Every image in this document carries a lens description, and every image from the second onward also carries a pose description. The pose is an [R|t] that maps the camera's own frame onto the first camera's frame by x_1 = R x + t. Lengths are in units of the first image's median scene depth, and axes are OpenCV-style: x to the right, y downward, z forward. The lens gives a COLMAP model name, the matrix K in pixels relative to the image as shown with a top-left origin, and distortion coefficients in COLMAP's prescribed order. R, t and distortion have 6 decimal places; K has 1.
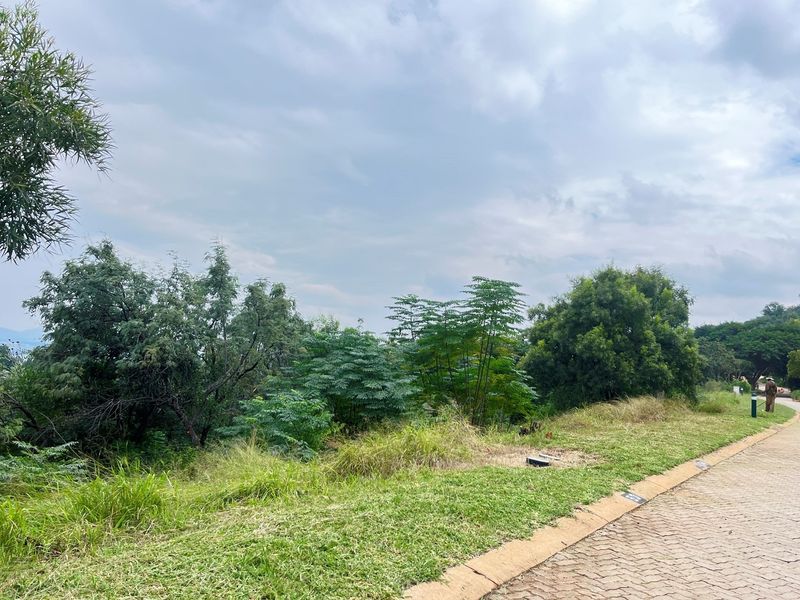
lens RADIAL K [[657.1, 0, 400.0], [0, 657.1, 300.0], [0, 0, 1]] dist [0.009517, 0.003778]
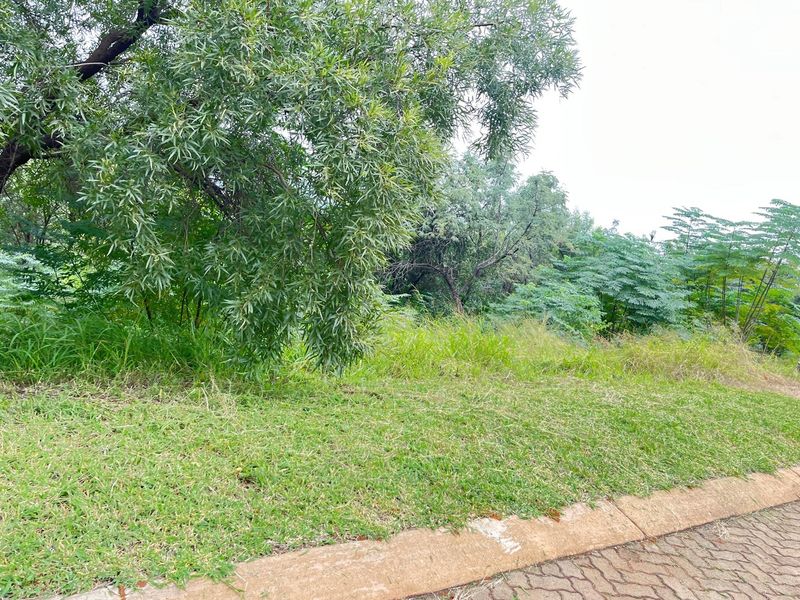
lens RADIAL K [[657.1, 0, 400.0], [0, 657.1, 300.0], [0, 0, 1]] dist [0.009517, 0.003778]
pose [[0.933064, 0.190966, -0.304833, -0.078782], [-0.135725, 0.971708, 0.193295, -0.005806], [0.333121, -0.138983, 0.932584, -0.086296]]
